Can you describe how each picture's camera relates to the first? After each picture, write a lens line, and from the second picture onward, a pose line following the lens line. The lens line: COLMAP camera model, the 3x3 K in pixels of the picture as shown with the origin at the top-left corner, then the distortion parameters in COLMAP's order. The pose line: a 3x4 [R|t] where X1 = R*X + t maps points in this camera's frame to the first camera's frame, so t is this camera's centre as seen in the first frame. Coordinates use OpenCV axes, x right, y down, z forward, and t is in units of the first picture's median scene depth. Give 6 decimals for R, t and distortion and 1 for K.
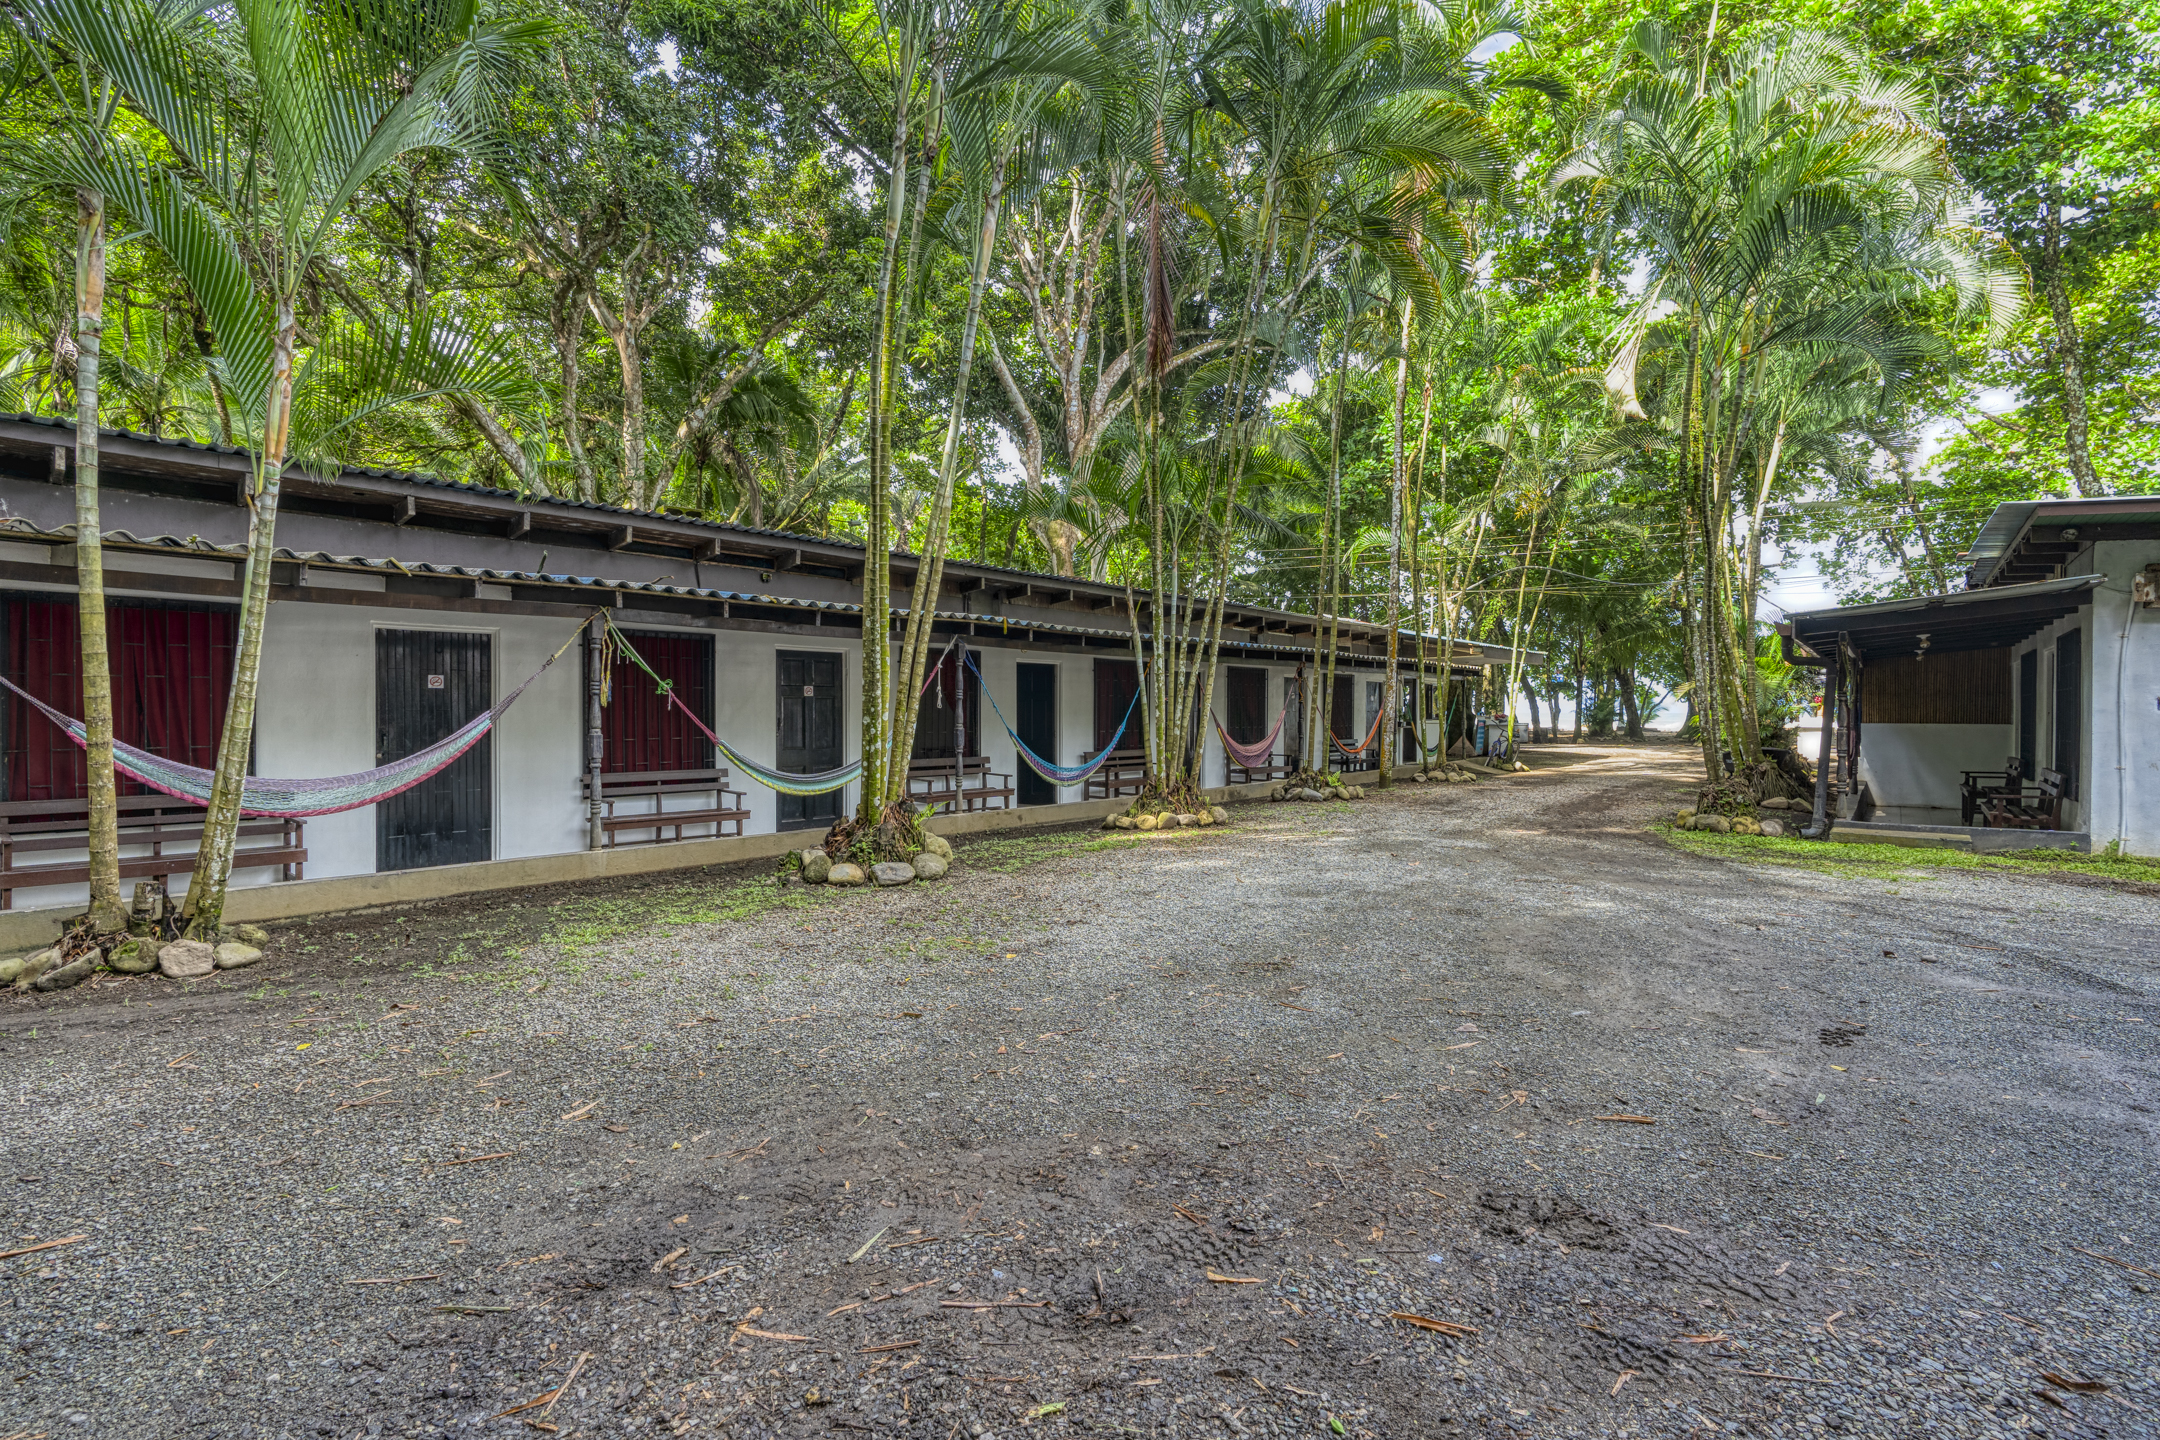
lens RADIAL K [[954.2, 0, 1080.0], [0, 954.2, 720.0], [0, 0, 1]] dist [0.001045, 0.000266]
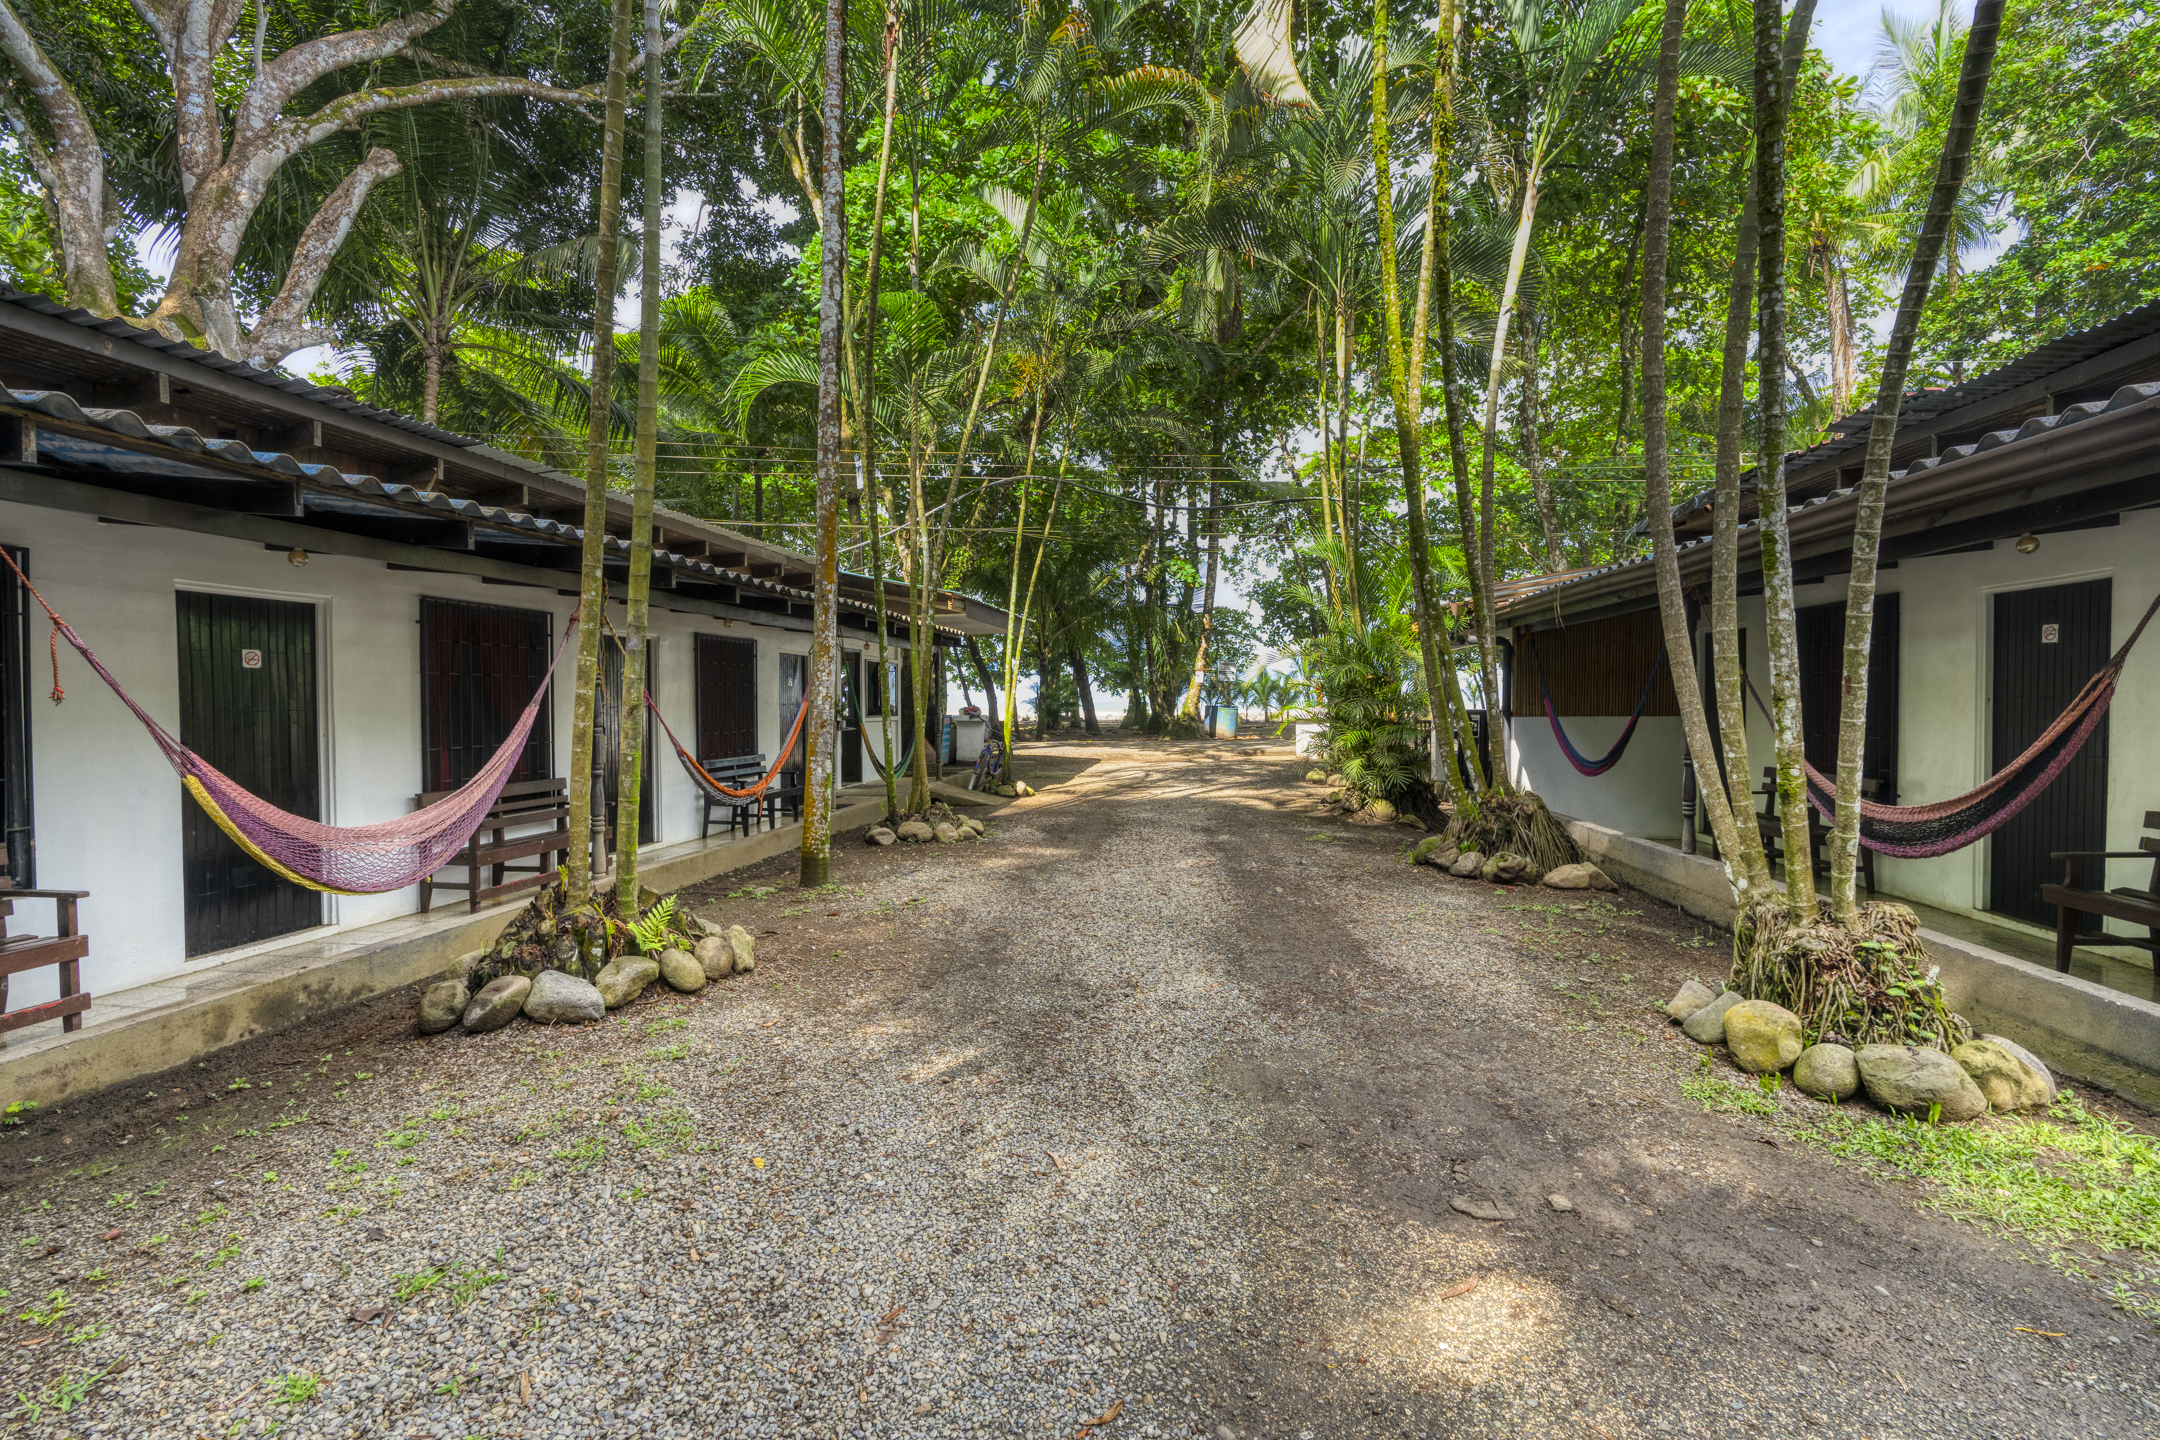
lens RADIAL K [[954.2, 0, 1080.0], [0, 954.2, 720.0], [0, 0, 1]] dist [0.001045, 0.000266]
pose [[0.835697, -0.017227, 0.548921, 0.136348], [0.012441, 0.999845, 0.012438, -0.004891], [-0.549050, -0.003565, 0.835782, 0.425237]]
